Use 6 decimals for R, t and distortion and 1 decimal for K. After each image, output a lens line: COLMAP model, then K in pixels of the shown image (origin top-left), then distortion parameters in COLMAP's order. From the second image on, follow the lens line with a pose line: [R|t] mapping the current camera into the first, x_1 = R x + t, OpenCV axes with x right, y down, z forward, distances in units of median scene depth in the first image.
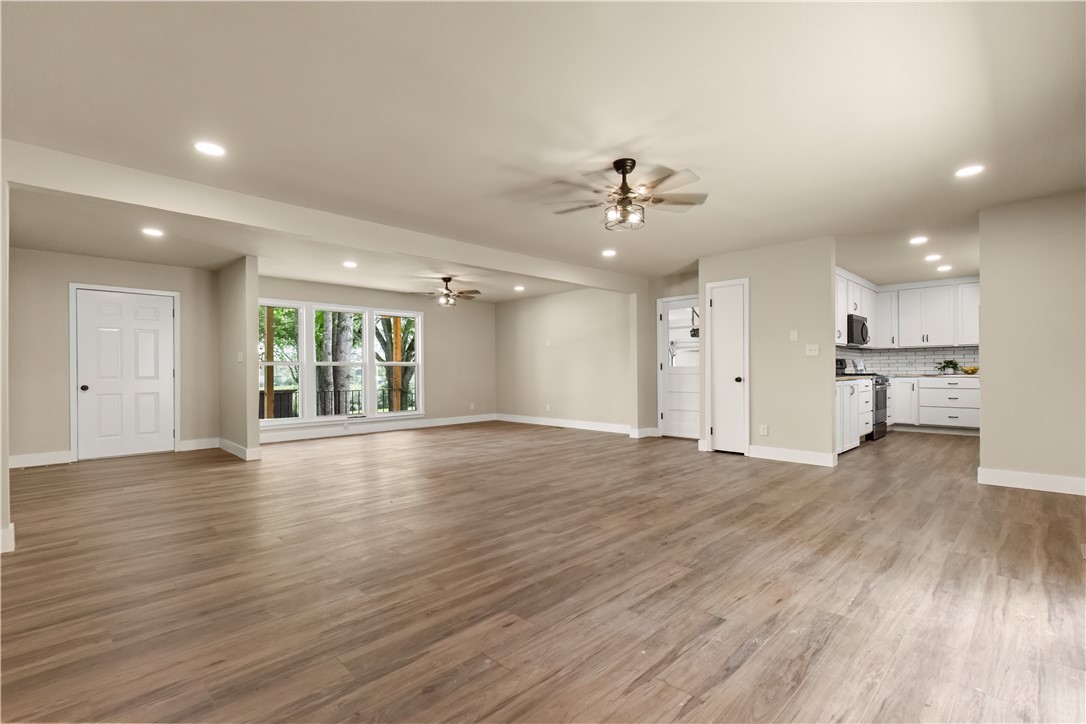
lens RADIAL K [[497.1, 0, 550.6], [0, 497.1, 371.0], [0, 0, 1]] dist [0.004104, 0.000419]
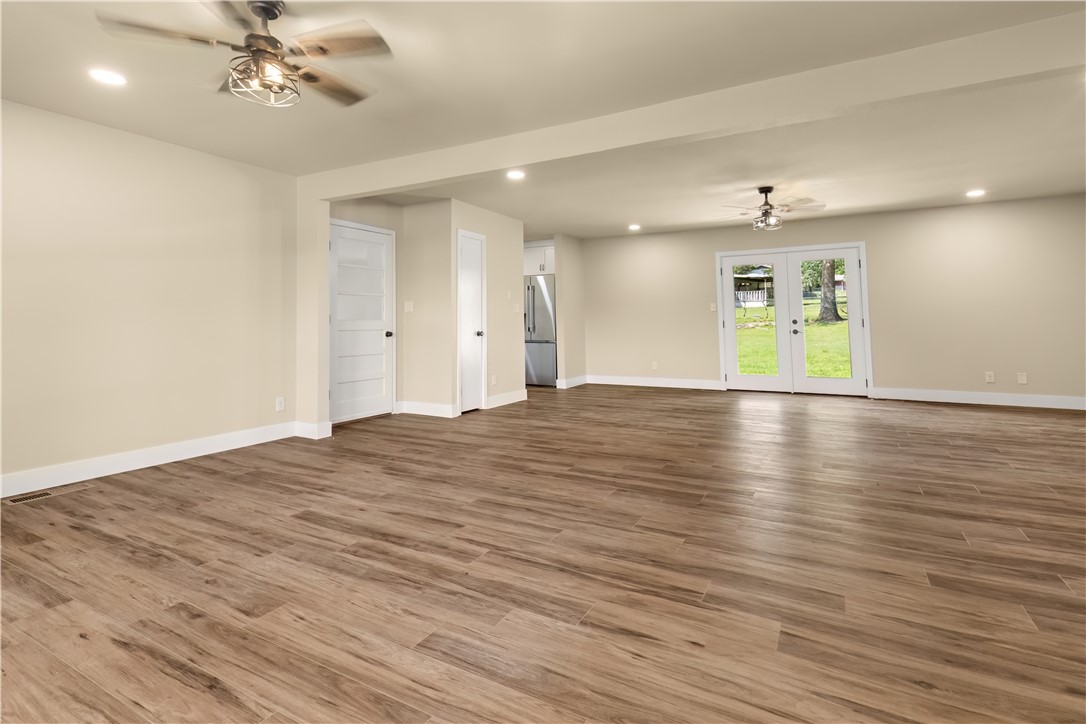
lens RADIAL K [[518.7, 0, 545.7], [0, 518.7, 281.4], [0, 0, 1]] dist [0.009440, -0.000160]
pose [[-0.277700, 0.087052, 0.956716, -1.103553], [0.012271, 0.996126, -0.087076, 0.008865], [-0.960589, -0.012441, -0.277693, 1.922576]]
